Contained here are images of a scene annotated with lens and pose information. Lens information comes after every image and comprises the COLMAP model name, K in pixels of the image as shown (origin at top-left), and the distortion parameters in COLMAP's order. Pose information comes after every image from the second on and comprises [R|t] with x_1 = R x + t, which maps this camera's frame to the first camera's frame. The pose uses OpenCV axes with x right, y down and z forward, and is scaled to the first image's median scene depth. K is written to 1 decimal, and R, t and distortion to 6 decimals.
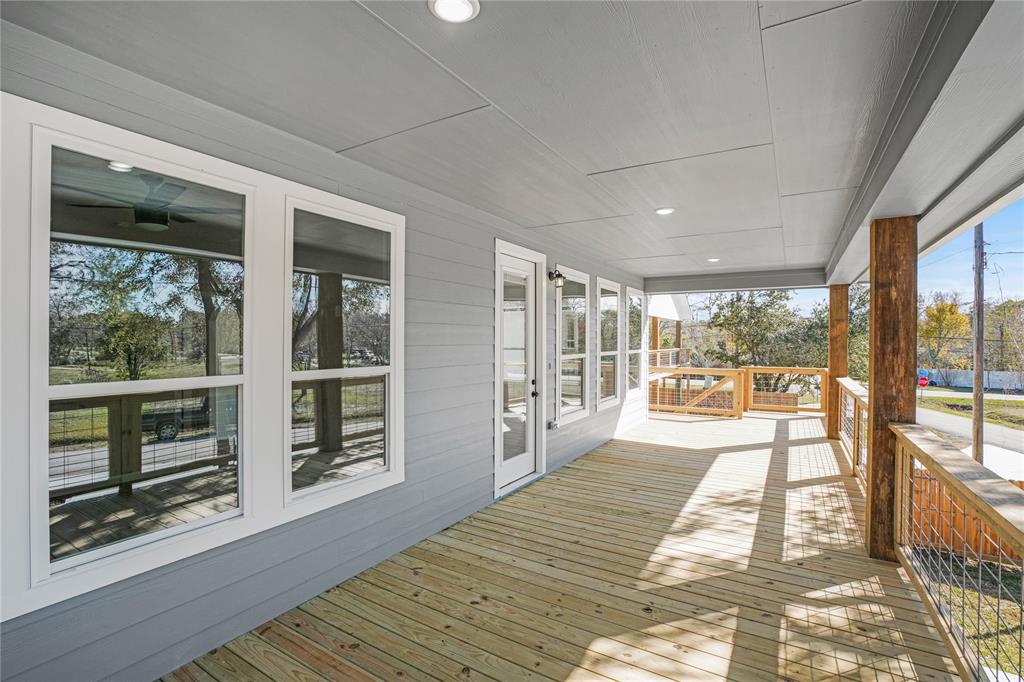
lens RADIAL K [[469.5, 0, 512.7], [0, 469.5, 339.2], [0, 0, 1]] dist [-0.040468, 0.003478]
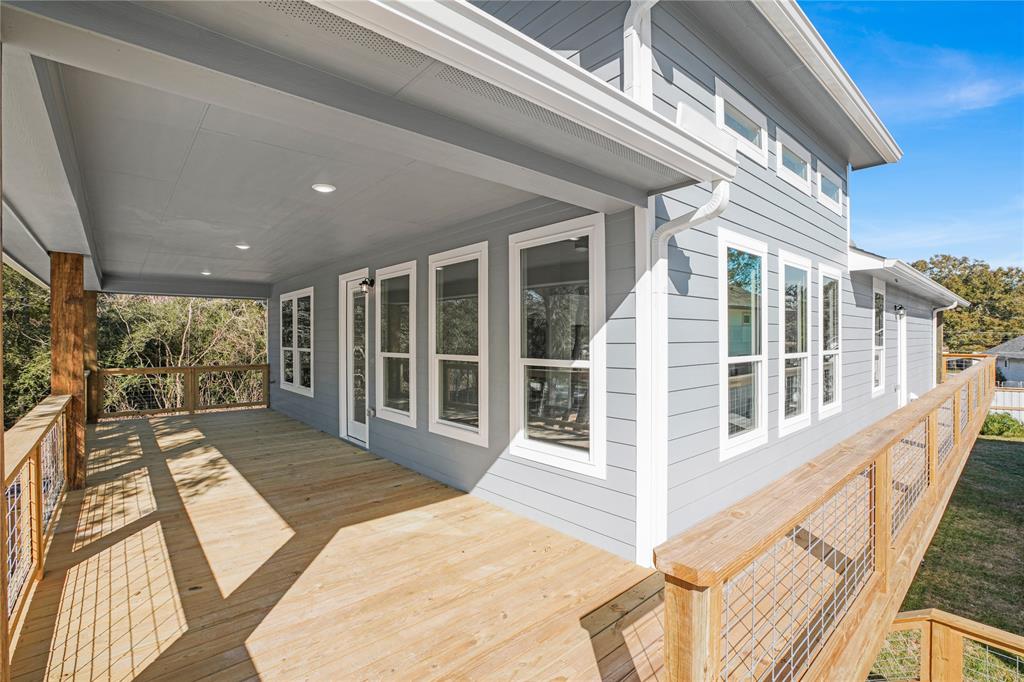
lens RADIAL K [[469.5, 0, 510.0], [0, 469.5, 338.2], [0, 0, 1]] dist [-0.040468, 0.003478]
pose [[-0.308575, 0.002663, -0.951196, 1.288428], [0.009940, 0.999951, -0.000425, 0.013714], [0.951148, -0.009586, -0.308587, 2.033562]]
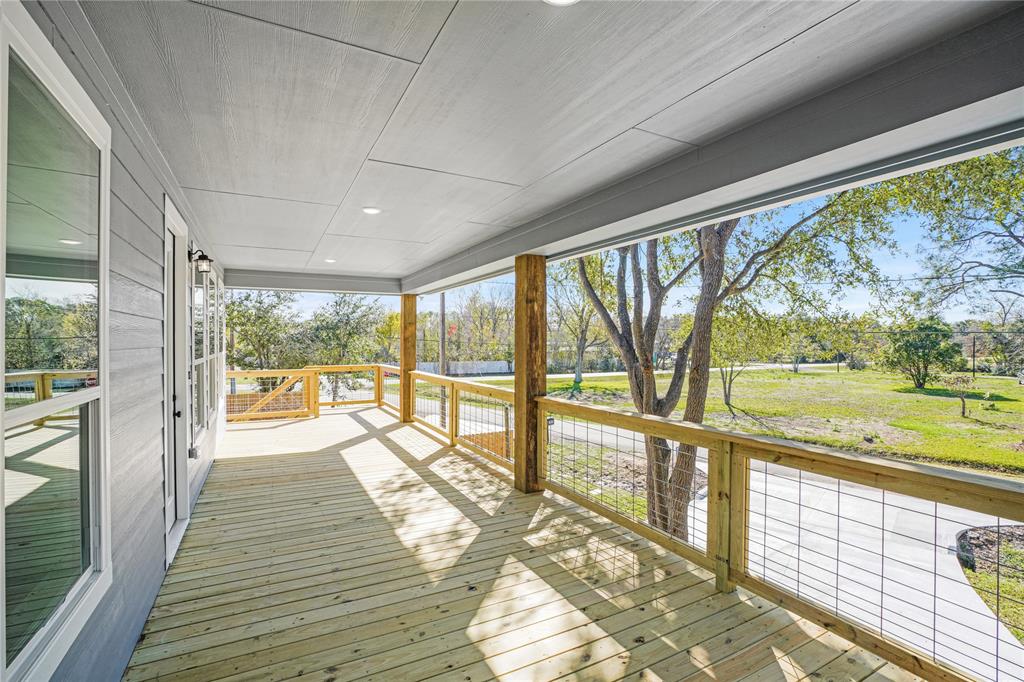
lens RADIAL K [[468.6, 0, 511.9], [0, 468.6, 344.8], [0, 0, 1]] dist [-0.024556, 0.000860]
pose [[0.522970, -0.011316, 0.852276, -0.321766], [0.001879, 0.999925, 0.012123, 0.000293], [-0.852349, -0.004738, 0.522952, 0.192825]]
